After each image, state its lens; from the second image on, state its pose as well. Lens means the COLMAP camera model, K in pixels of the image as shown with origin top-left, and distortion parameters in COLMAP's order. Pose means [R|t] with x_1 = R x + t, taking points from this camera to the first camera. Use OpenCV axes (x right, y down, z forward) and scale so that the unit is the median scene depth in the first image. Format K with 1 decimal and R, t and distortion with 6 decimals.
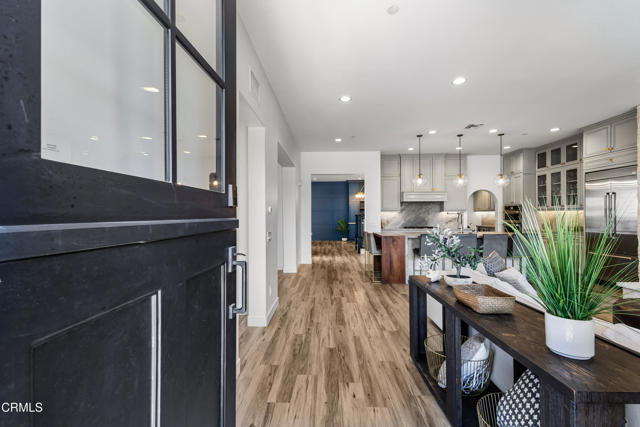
lens RADIAL K [[294.5, 0, 320.1], [0, 294.5, 212.2], [0, 0, 1]] dist [0.013541, -0.004844]
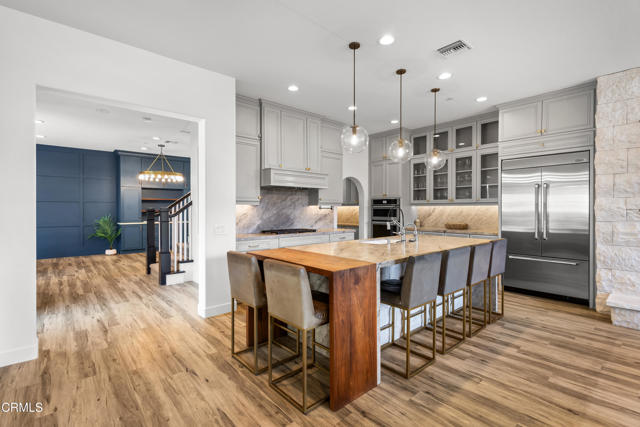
lens RADIAL K [[294.5, 0, 322.5], [0, 294.5, 210.6], [0, 0, 1]] dist [0.013541, -0.004844]
pose [[0.728046, 0.000749, 0.685528, -0.032422], [-0.008959, 0.999924, 0.008422, 0.006138], [-0.685470, -0.012273, 0.727998, 0.715153]]
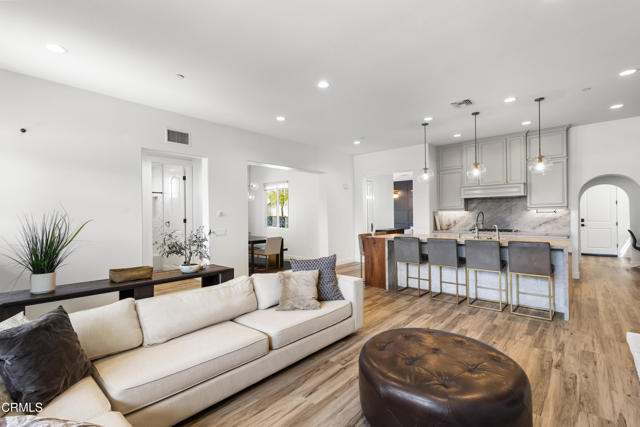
lens RADIAL K [[294.5, 0, 320.2], [0, 294.5, 215.2], [0, 0, 1]] dist [0.013541, -0.004844]
pose [[0.770091, -0.005985, -0.637907, 0.684764], [0.015970, 0.999823, 0.009898, -0.004813], [0.637735, -0.017809, 0.770050, 0.133664]]
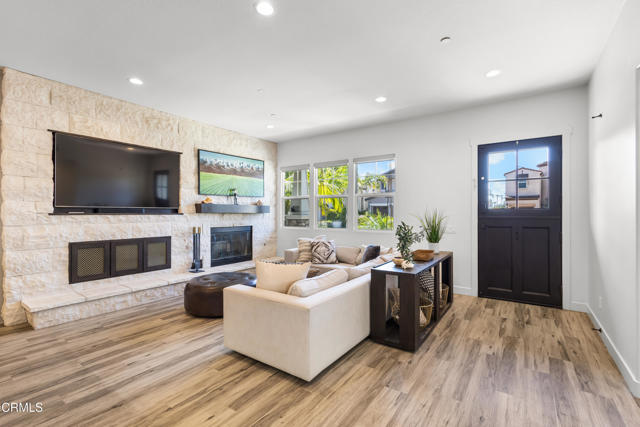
lens RADIAL K [[294.5, 0, 317.2], [0, 294.5, 214.8], [0, 0, 1]] dist [0.013541, -0.004844]
pose [[-0.832702, -0.000767, 0.553721, 0.008890], [-0.004370, 0.999977, -0.005188, 0.007239], [-0.553704, -0.006740, -0.832686, 0.919521]]
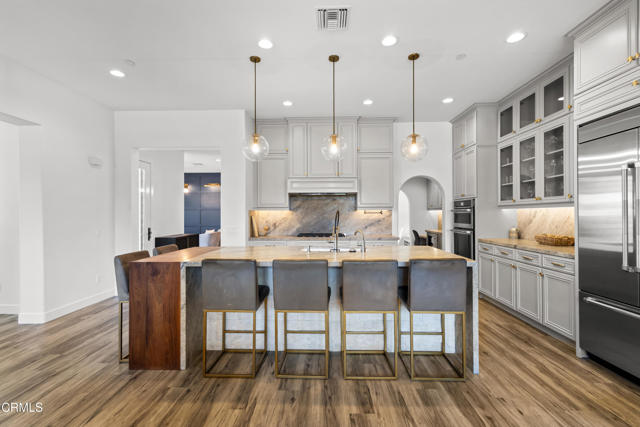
lens RADIAL K [[294.5, 0, 319.9], [0, 294.5, 213.6], [0, 0, 1]] dist [0.013541, -0.004844]
pose [[0.999983, 0.000497, 0.005819, 0.467020], [-0.000530, 0.999984, 0.005609, 0.003844], [-0.005816, -0.005611, 0.999967, 0.515586]]
